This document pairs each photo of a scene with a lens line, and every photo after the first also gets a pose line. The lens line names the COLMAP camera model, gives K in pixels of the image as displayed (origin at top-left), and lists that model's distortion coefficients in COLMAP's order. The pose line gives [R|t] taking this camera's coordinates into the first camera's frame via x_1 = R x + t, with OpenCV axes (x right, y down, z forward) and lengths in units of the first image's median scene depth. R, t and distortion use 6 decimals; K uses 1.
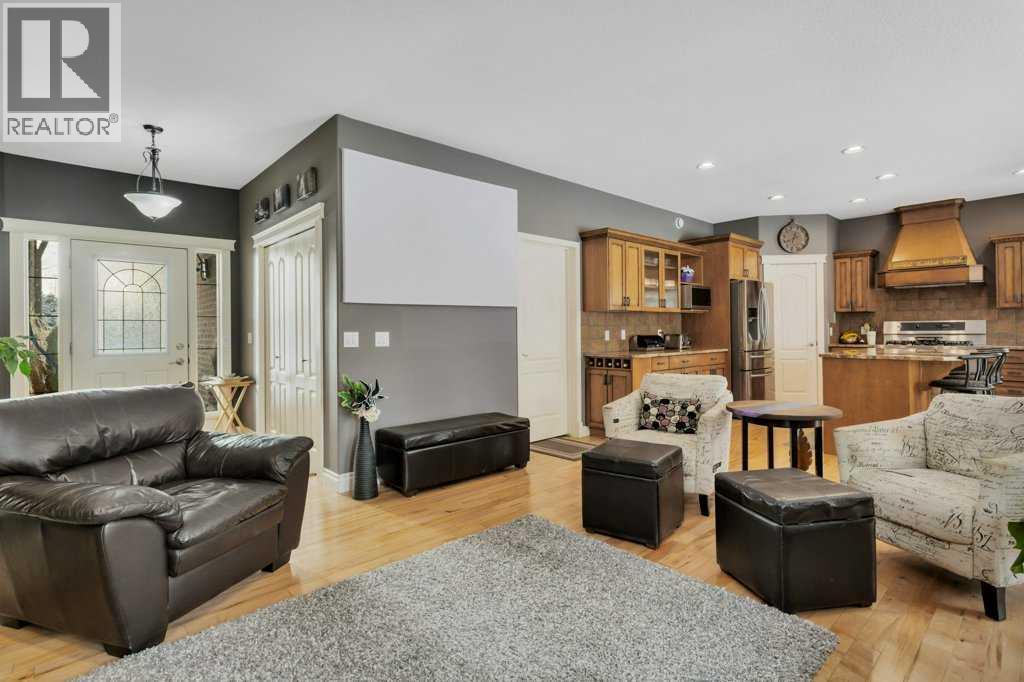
lens RADIAL K [[493.2, 0, 505.9], [0, 493.2, 330.3], [0, 0, 1]] dist [0.002993, 0.001352]
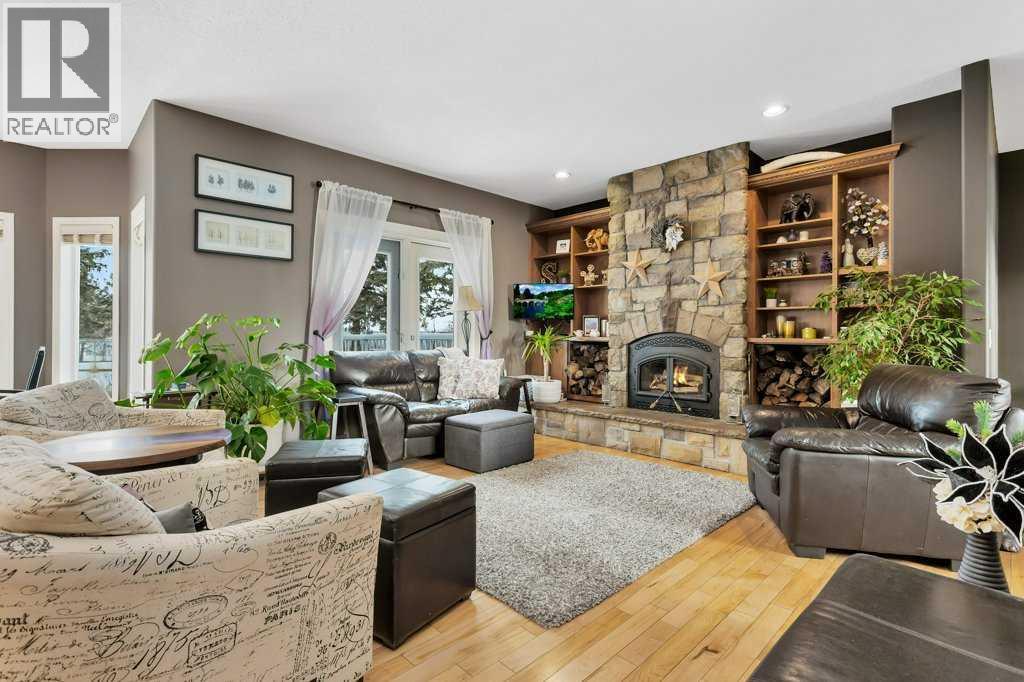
lens RADIAL K [[493.2, 0, 512.6], [0, 493.2, 333.9], [0, 0, 1]] dist [0.002993, 0.001352]
pose [[-0.998789, 0.008298, -0.048495, 0.055032], [0.008378, 0.999964, -0.001449, 0.014644], [0.048482, -0.001853, -0.998822, 0.773432]]
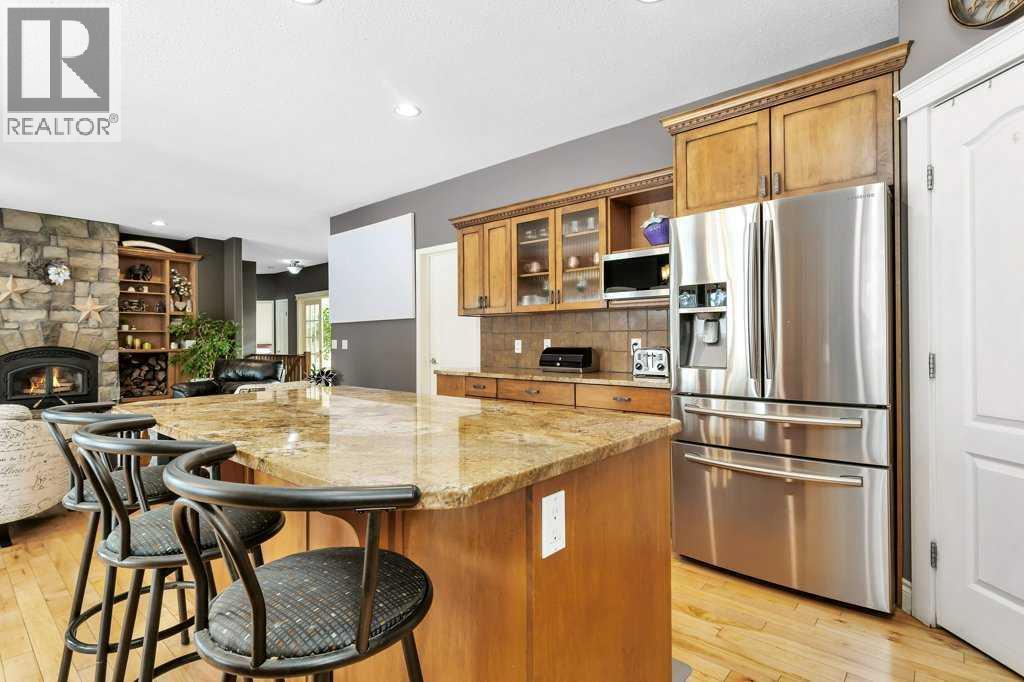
lens RADIAL K [[493.2, 0, 498.6], [0, 493.2, 339.0], [0, 0, 1]] dist [0.002993, 0.001352]
pose [[0.124295, 0.007035, -0.992220, 0.864027], [0.003689, 0.999965, 0.007552, -0.006011], [0.992238, -0.004599, 0.124264, 0.792353]]
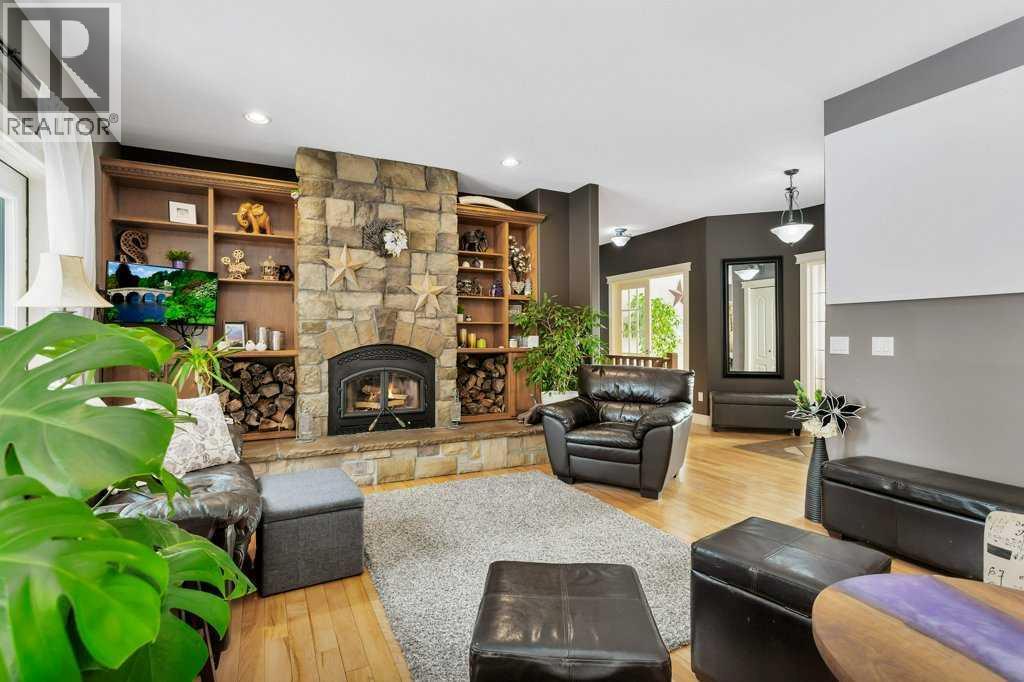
lens RADIAL K [[493.2, 0, 509.8], [0, 493.2, 333.8], [0, 0, 1]] dist [0.002993, 0.001352]
pose [[-0.254336, 0.007030, -0.967090, 0.409238], [0.003243, 0.999974, 0.006416, -0.005341], [0.967111, -0.001504, -0.254352, 0.379306]]
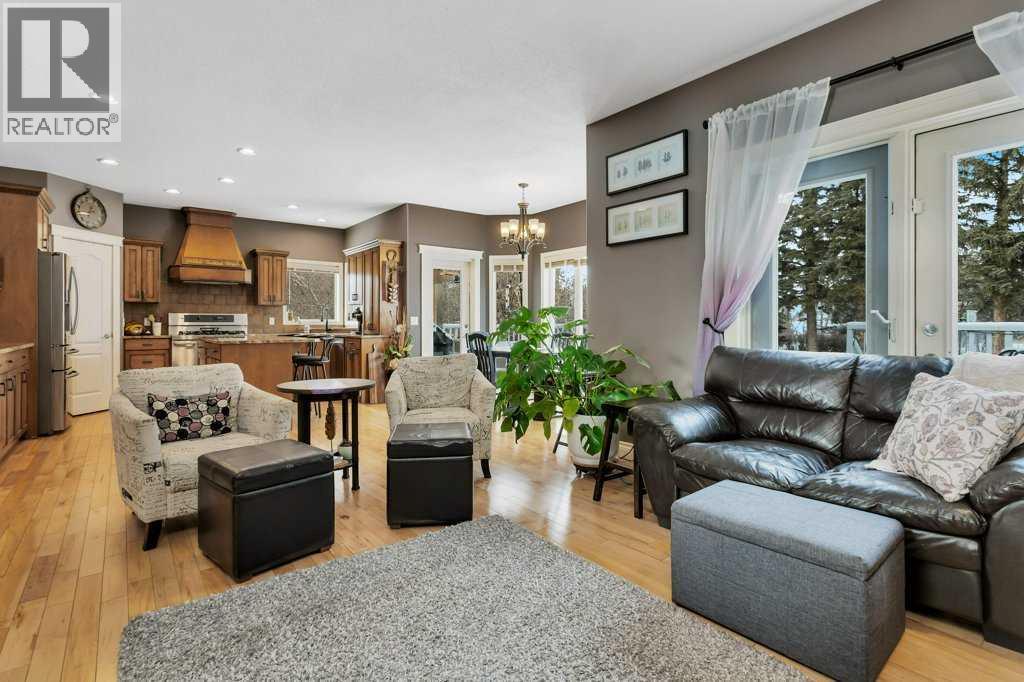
lens RADIAL K [[493.2, 0, 503.6], [0, 493.2, 321.8], [0, 0, 1]] dist [0.002993, 0.001352]
pose [[0.065817, 0.013594, 0.997739, -0.239056], [0.001432, 0.999905, -0.013718, 0.017315], [-0.997831, 0.002331, 0.065792, 0.255707]]
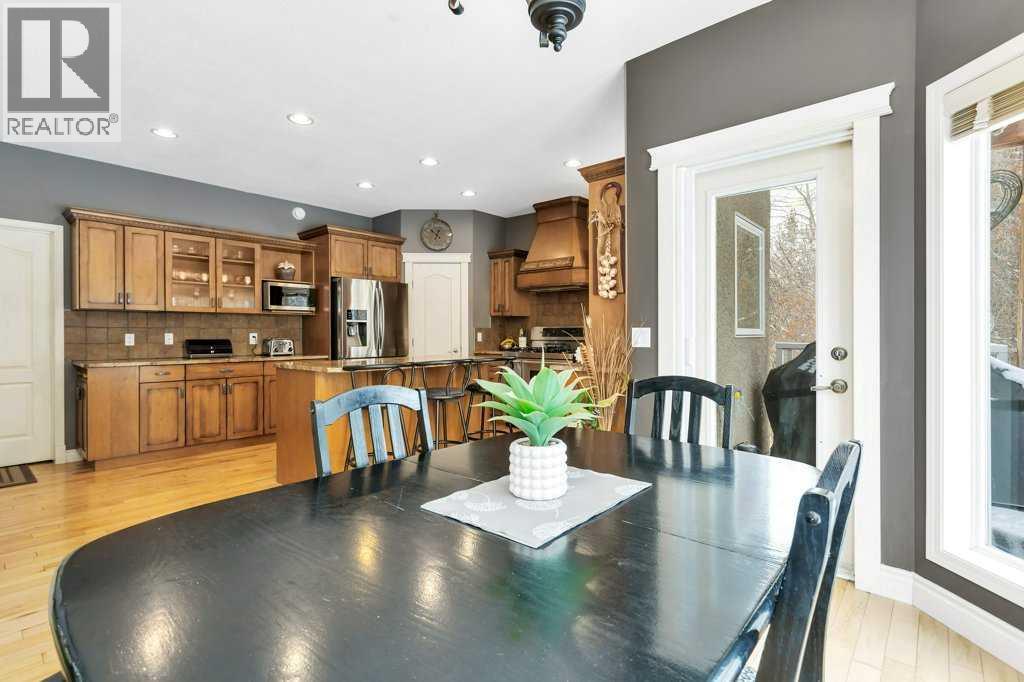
lens RADIAL K [[493.2, 0, 520.9], [0, 493.2, 334.1], [0, 0, 1]] dist [0.002993, 0.001352]
pose [[0.993668, 0.007201, 0.112122, 0.697675], [-0.006912, 0.999972, -0.002964, -0.000950], [-0.112140, 0.002171, 0.993690, 0.082159]]
